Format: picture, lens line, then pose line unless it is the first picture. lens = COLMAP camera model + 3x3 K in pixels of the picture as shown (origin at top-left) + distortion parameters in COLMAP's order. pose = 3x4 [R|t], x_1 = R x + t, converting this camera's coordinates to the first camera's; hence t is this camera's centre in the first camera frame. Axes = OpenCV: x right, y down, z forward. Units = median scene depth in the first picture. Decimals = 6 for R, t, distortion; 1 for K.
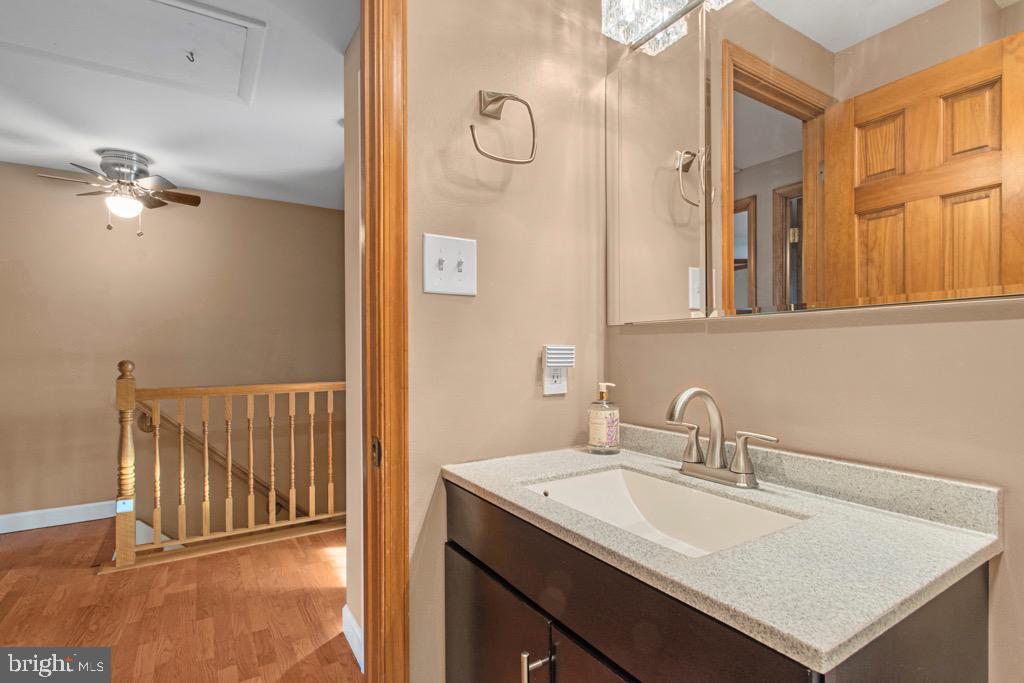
lens RADIAL K [[503.9, 0, 513.3], [0, 503.9, 346.1], [0, 0, 1]] dist [0.001797, 0.000408]
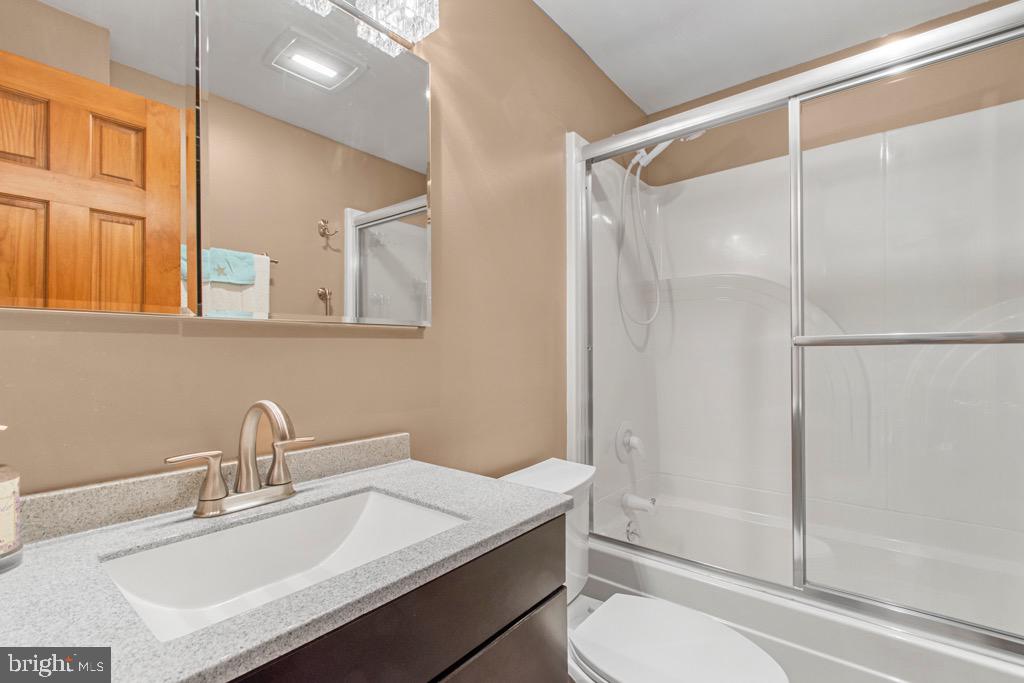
lens RADIAL K [[453.6, 0, 510.7], [0, 453.6, 350.4], [0, 0, 1]] dist [0.000408, 0.000051]
pose [[-0.311109, 0.013500, 0.950278, -0.439813], [0.002651, 0.999908, -0.013338, 0.007904], [-0.950370, -0.001630, -0.311116, 0.733732]]
